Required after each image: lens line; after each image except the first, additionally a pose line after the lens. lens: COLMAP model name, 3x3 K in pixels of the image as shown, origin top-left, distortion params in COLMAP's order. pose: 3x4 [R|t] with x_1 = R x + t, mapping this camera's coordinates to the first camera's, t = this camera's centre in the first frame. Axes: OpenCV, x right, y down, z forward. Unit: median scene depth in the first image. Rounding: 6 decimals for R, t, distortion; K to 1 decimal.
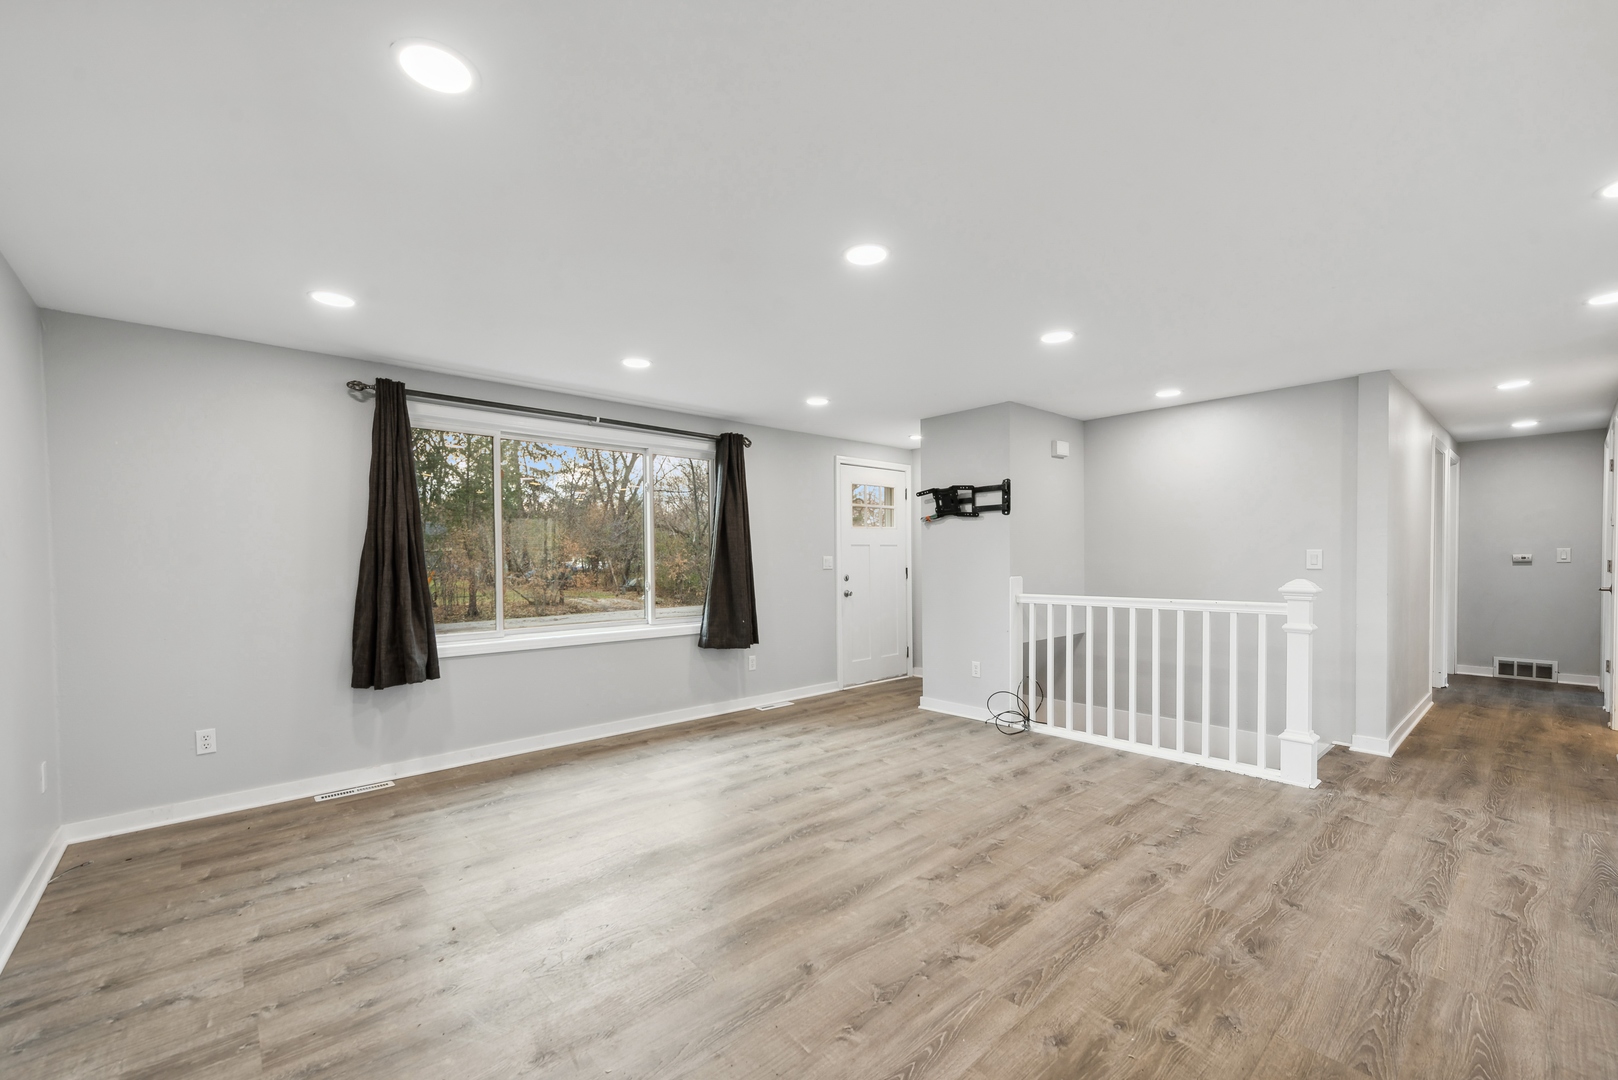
lens RADIAL K [[665.0, 0, 806.2], [0, 665.0, 571.2], [0, 0, 1]] dist [0.014293, -0.000082]
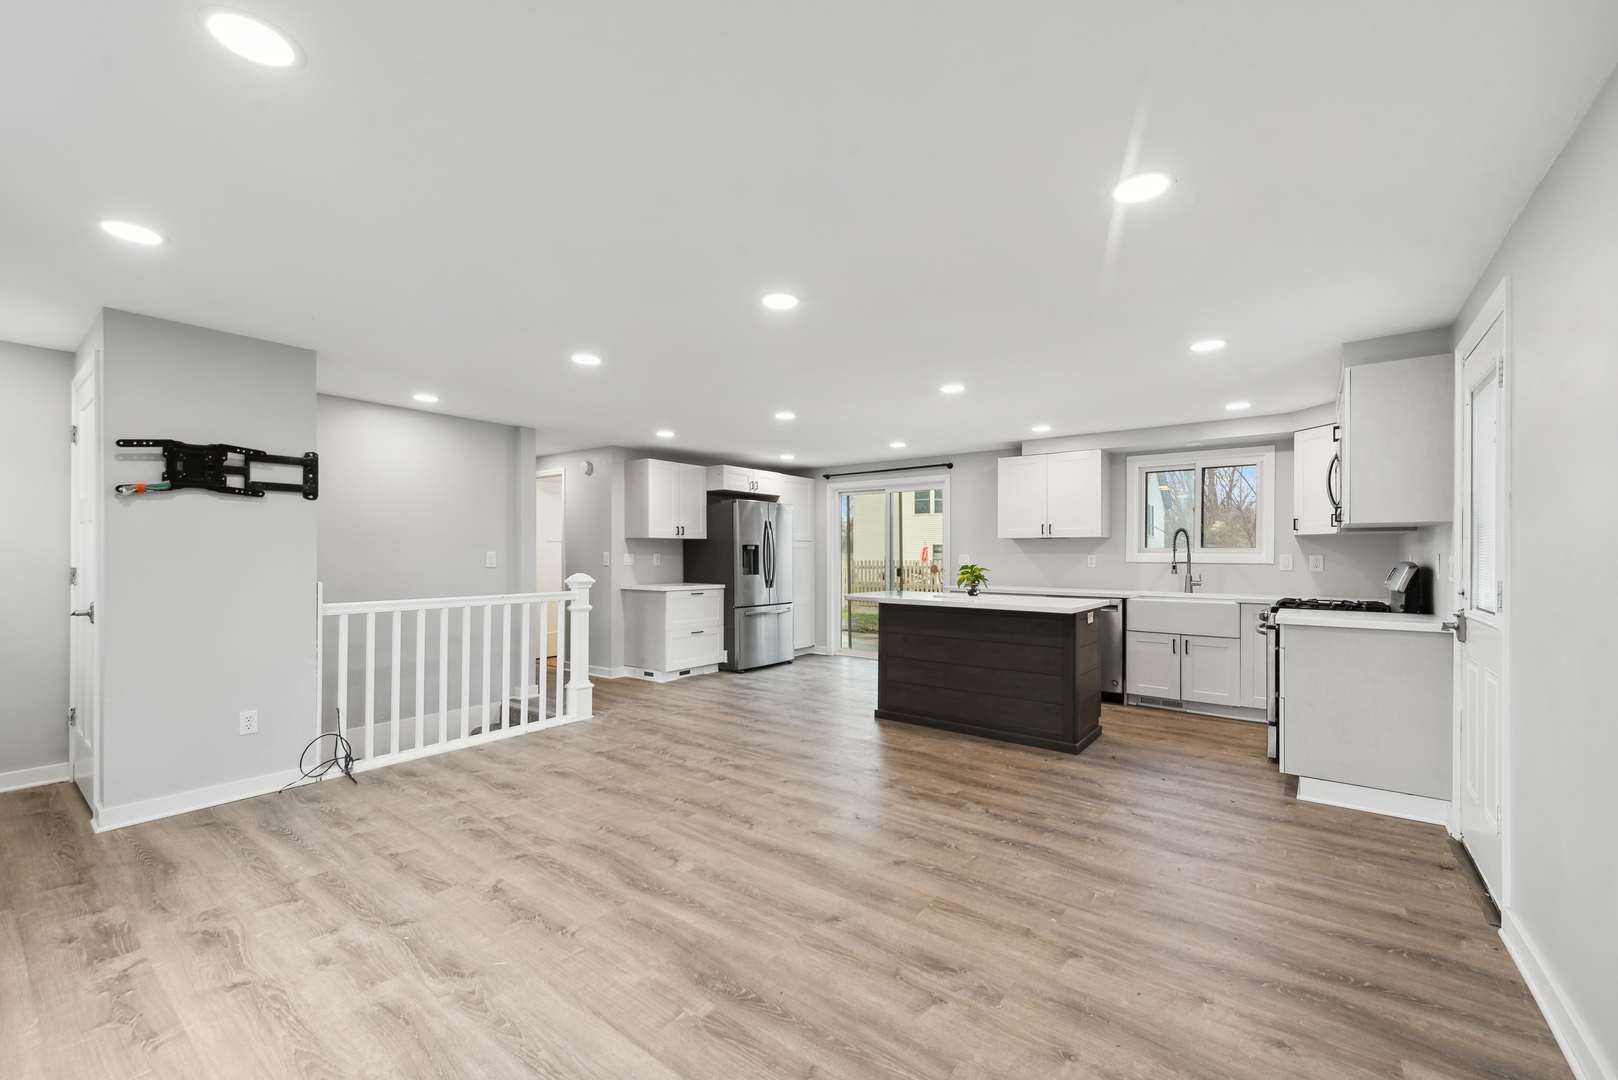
lens RADIAL K [[643.6, 0, 806.5], [0, 643.6, 555.7], [0, 0, 1]] dist [0.001104, 0.000110]
pose [[-0.189825, 0.009178, 0.981775, -0.598364], [0.021429, 0.999757, -0.005203, -0.007026], [-0.981584, 0.020051, -0.189976, 0.687666]]
